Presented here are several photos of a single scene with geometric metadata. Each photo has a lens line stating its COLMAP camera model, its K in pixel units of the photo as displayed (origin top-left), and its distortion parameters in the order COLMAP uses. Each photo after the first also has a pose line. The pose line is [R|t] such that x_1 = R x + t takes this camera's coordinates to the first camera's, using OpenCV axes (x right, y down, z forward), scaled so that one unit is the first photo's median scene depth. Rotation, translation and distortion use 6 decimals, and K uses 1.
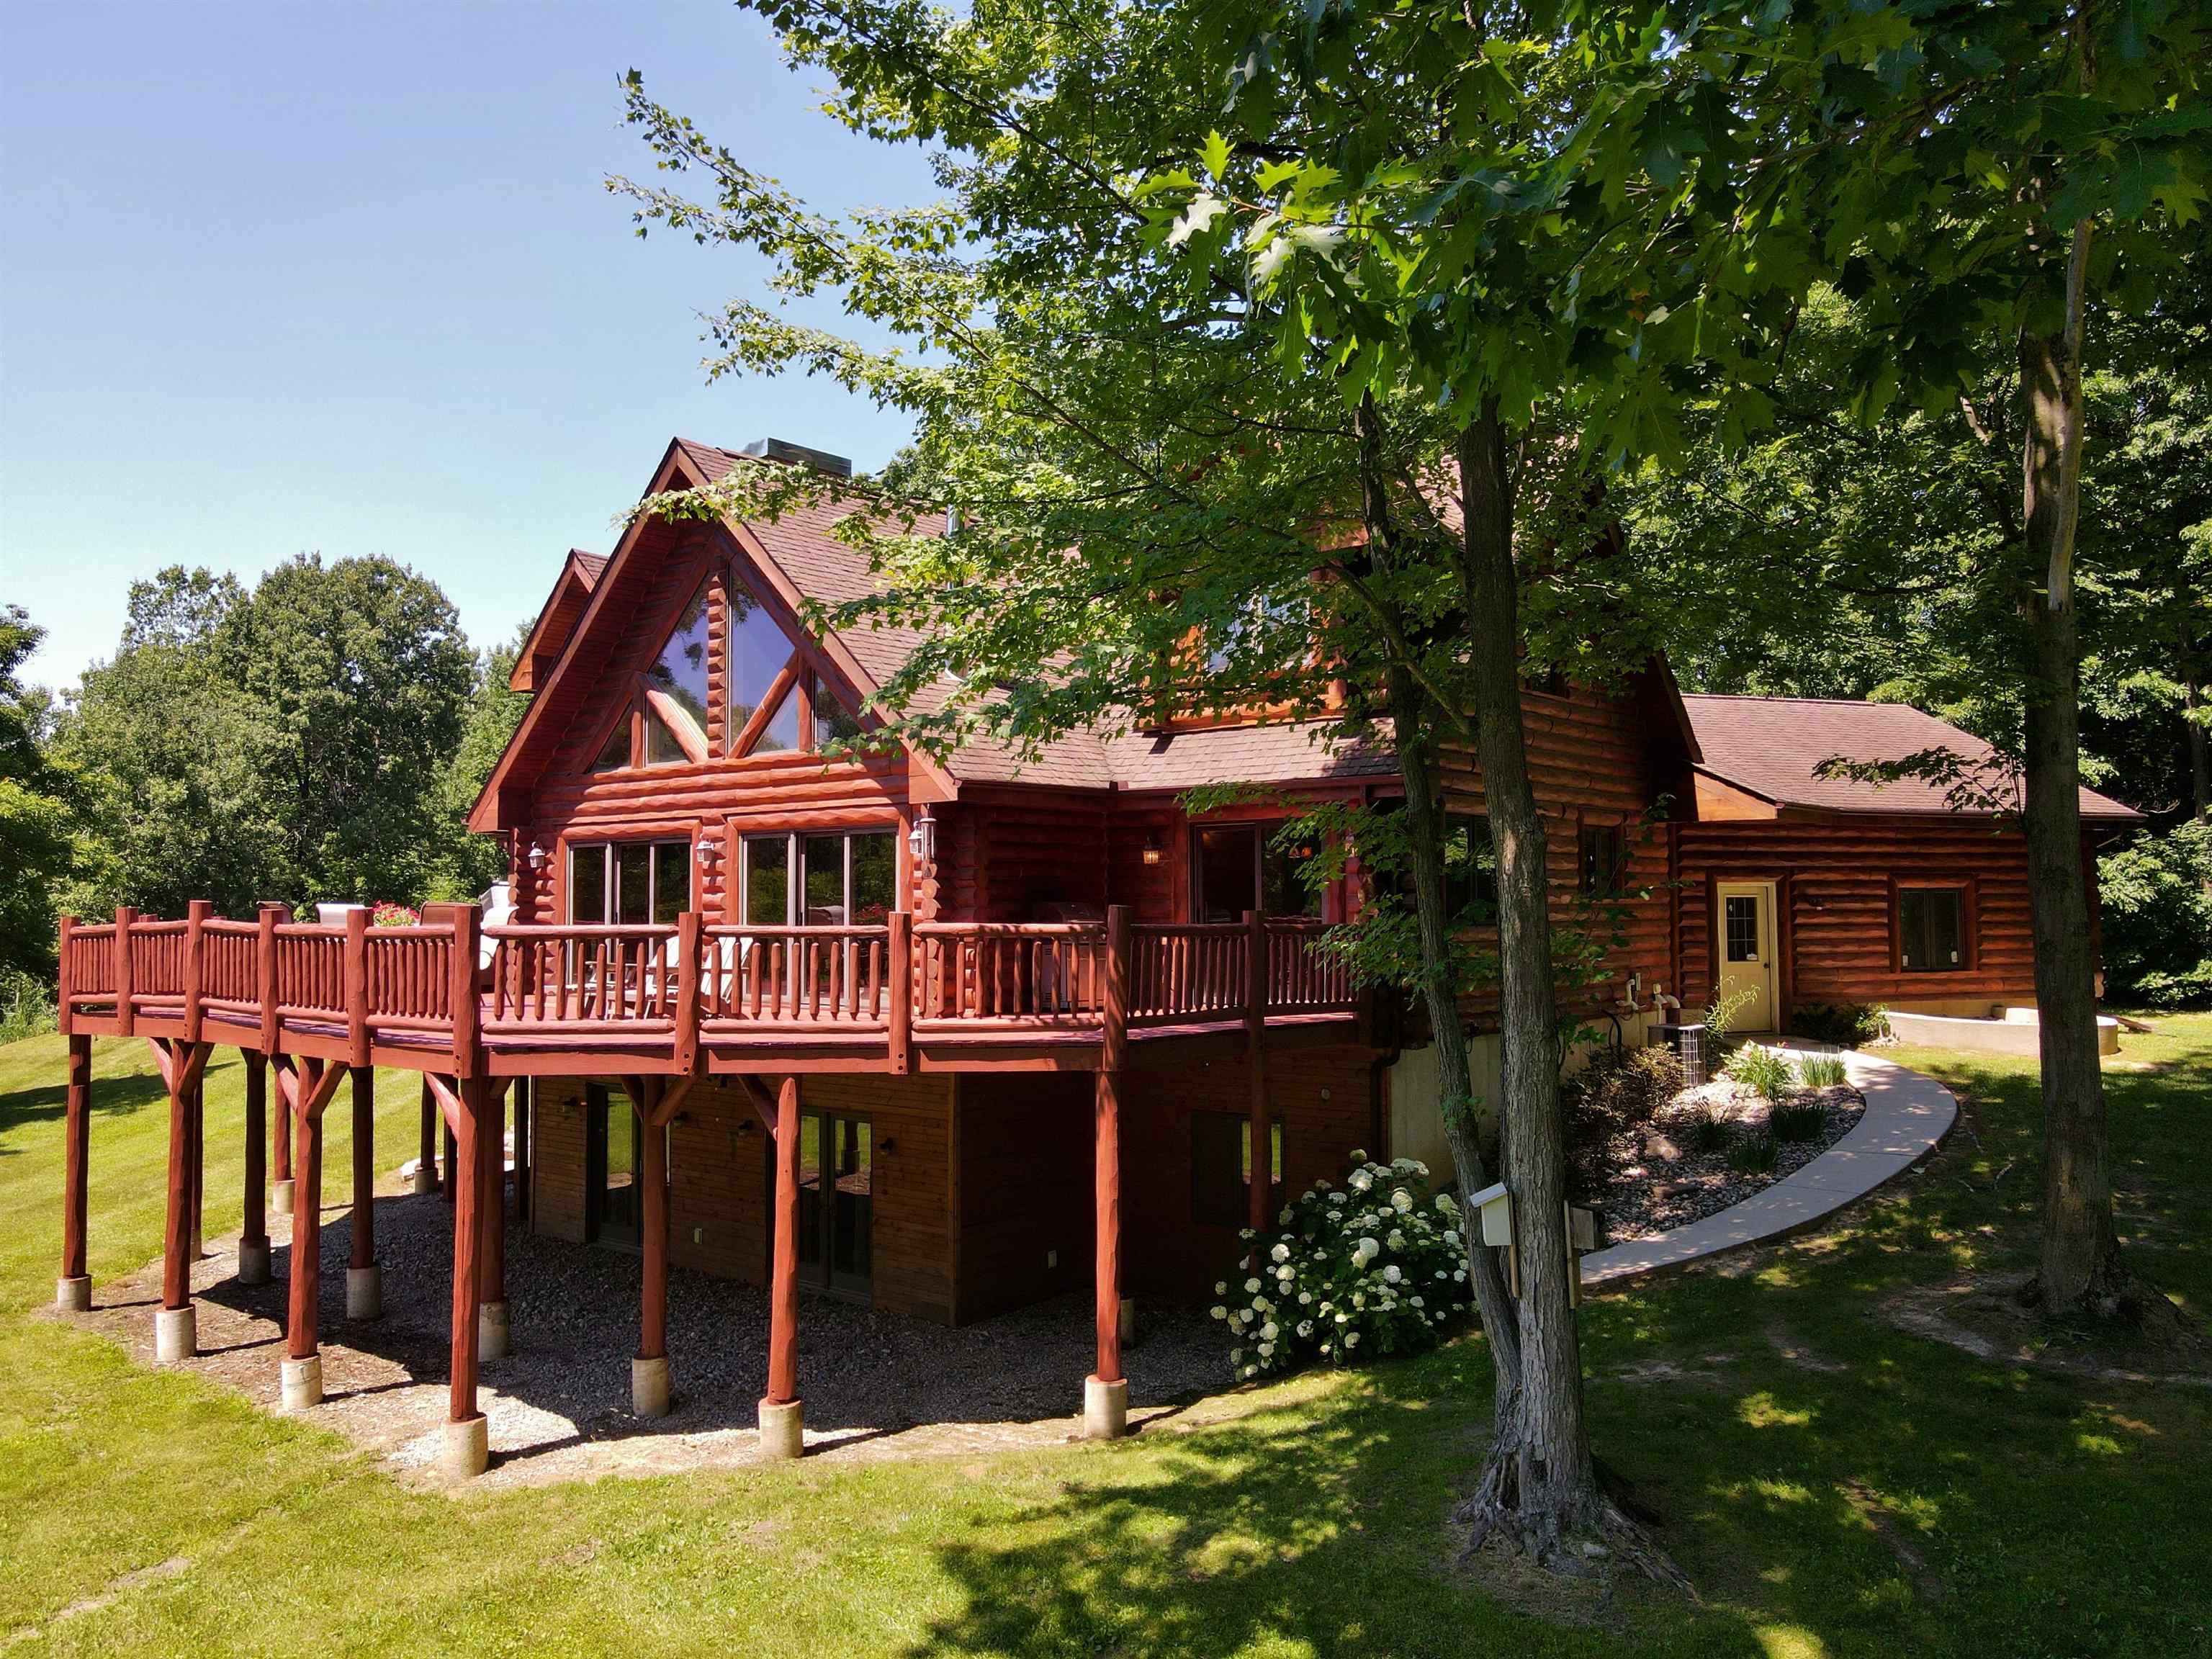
lens RADIAL K [[1606.9, 0, 1105.6], [0, 1606.9, 829.6], [0, 0, 1]] dist [-0.002803, 0.002002]
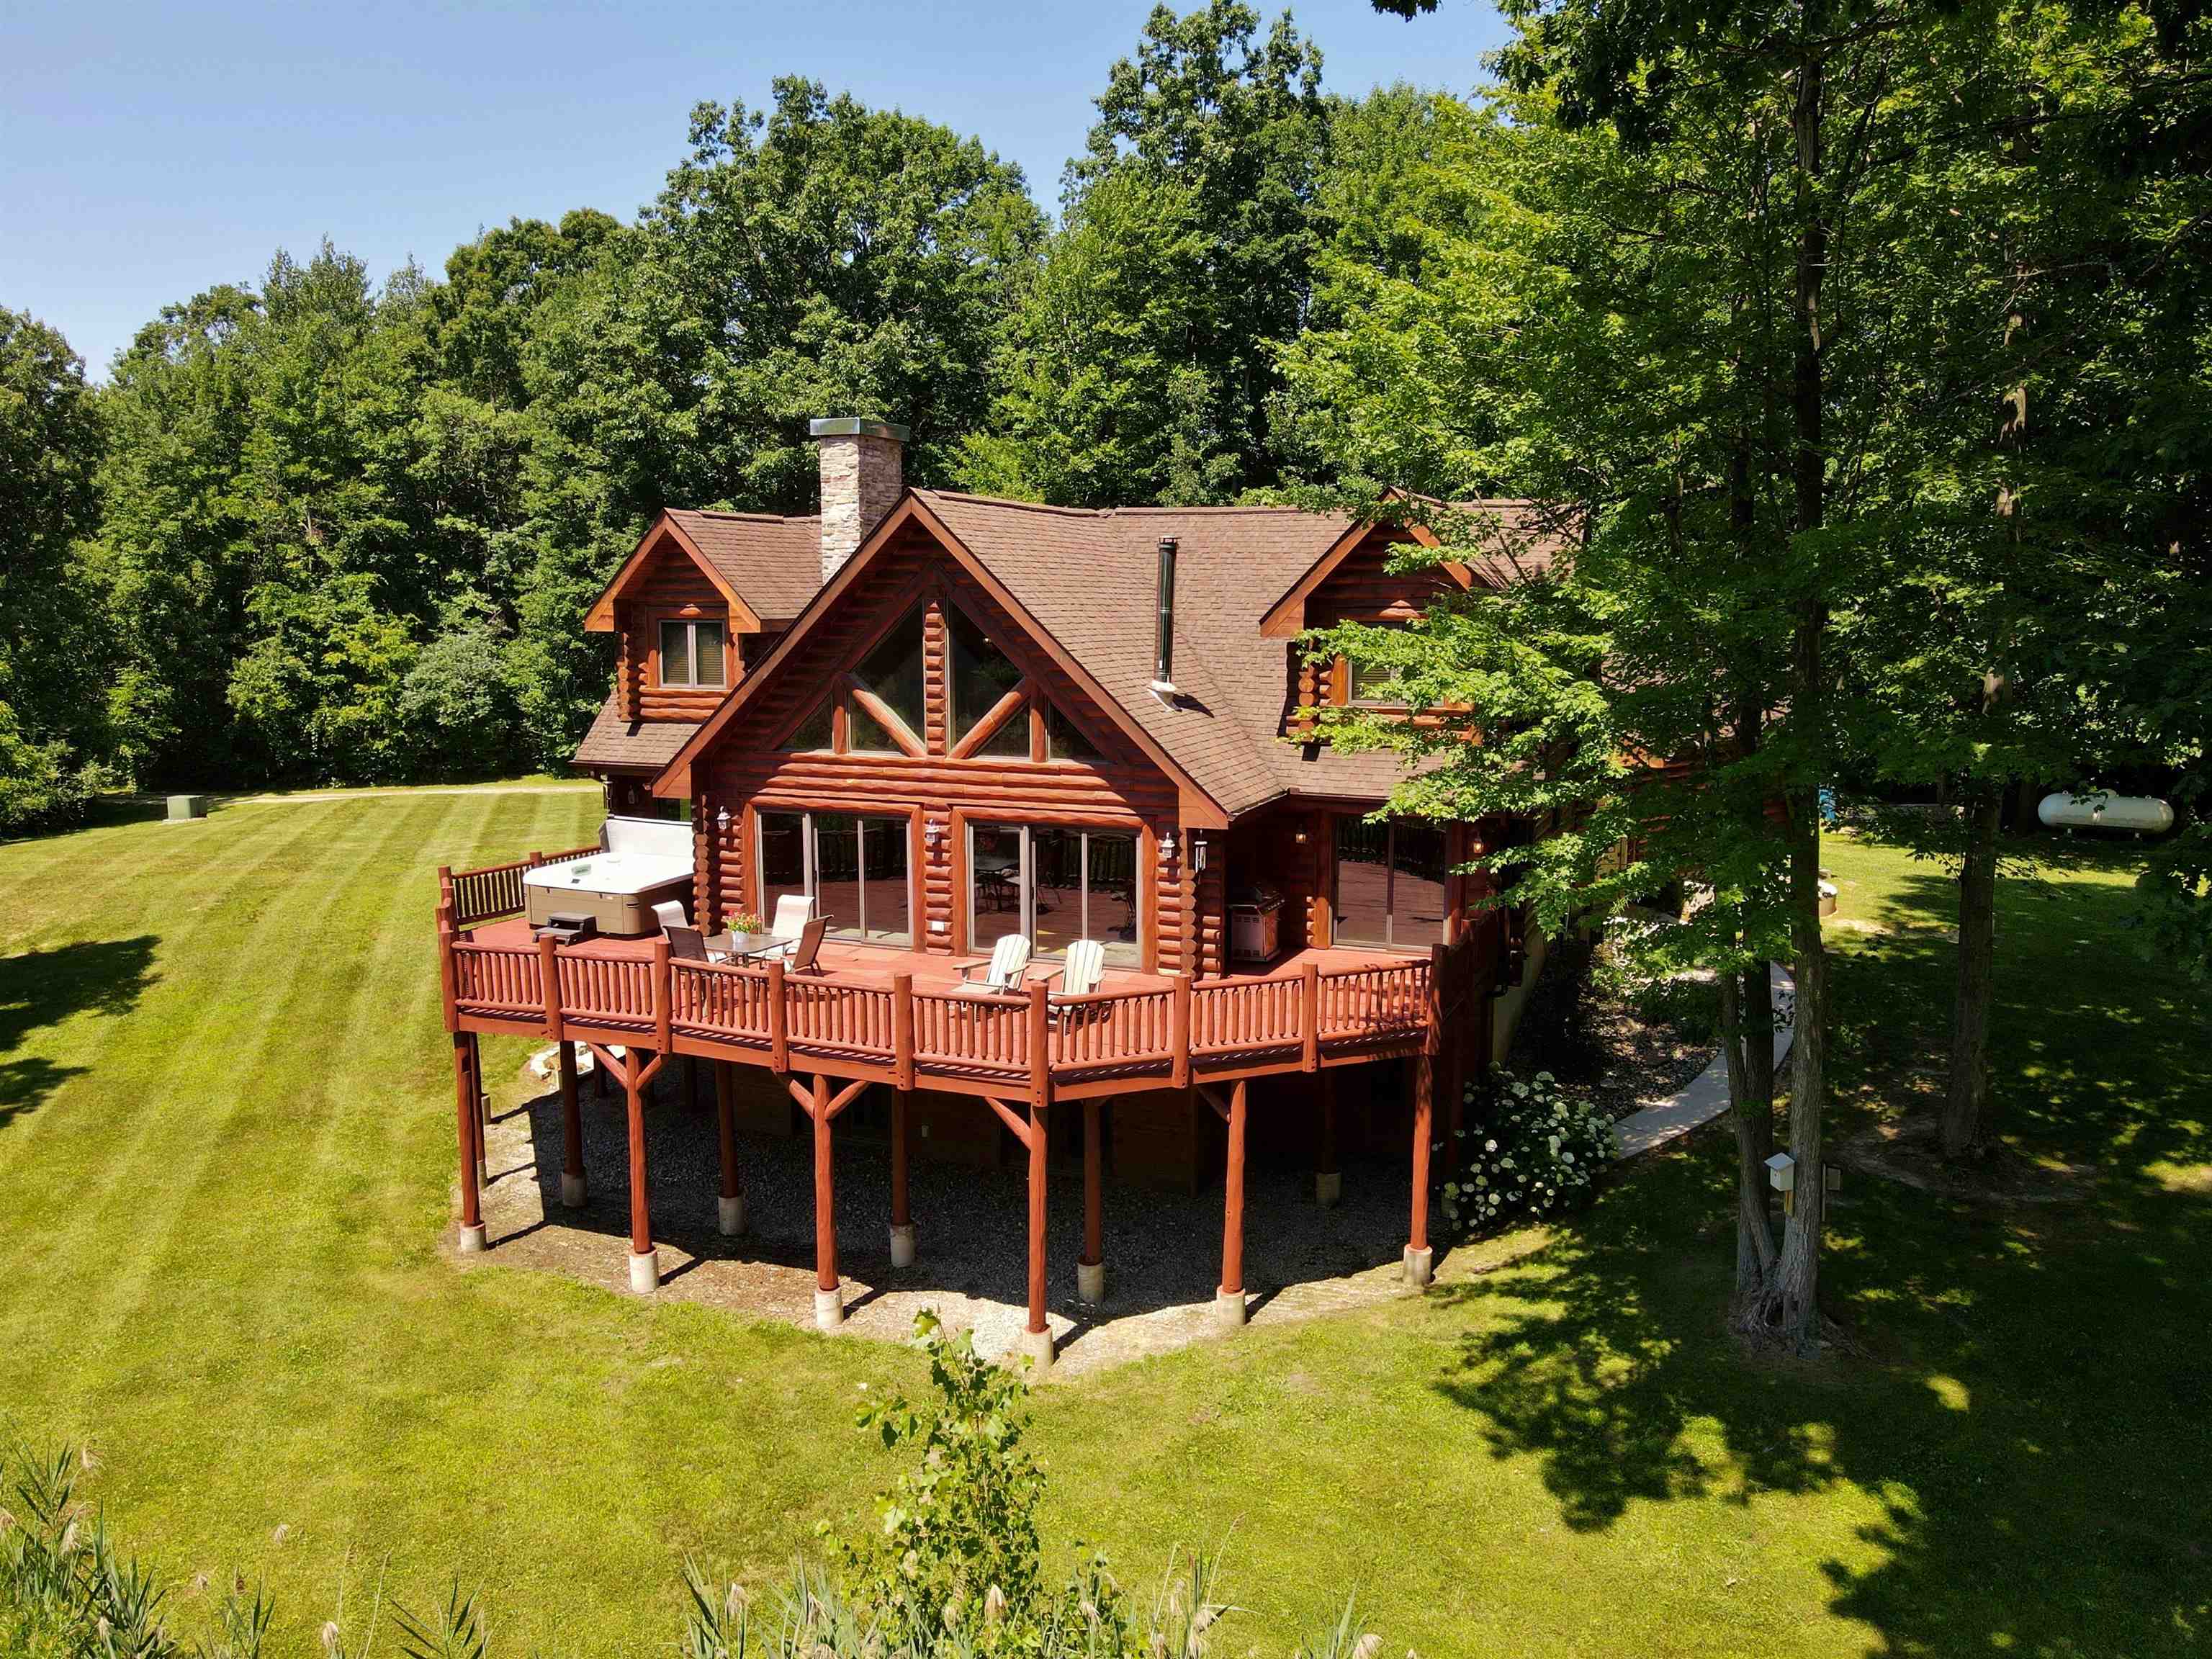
lens RADIAL K [[1606.9, 0, 1105.6], [0, 1606.9, 829.6], [0, 0, 1]] dist [-0.002803, 0.002002]
pose [[0.959875, -0.036828, 0.277999, -0.481444], [-0.015741, 0.982700, 0.184535, -0.225585], [-0.279985, -0.181506, 0.942690, -0.195308]]
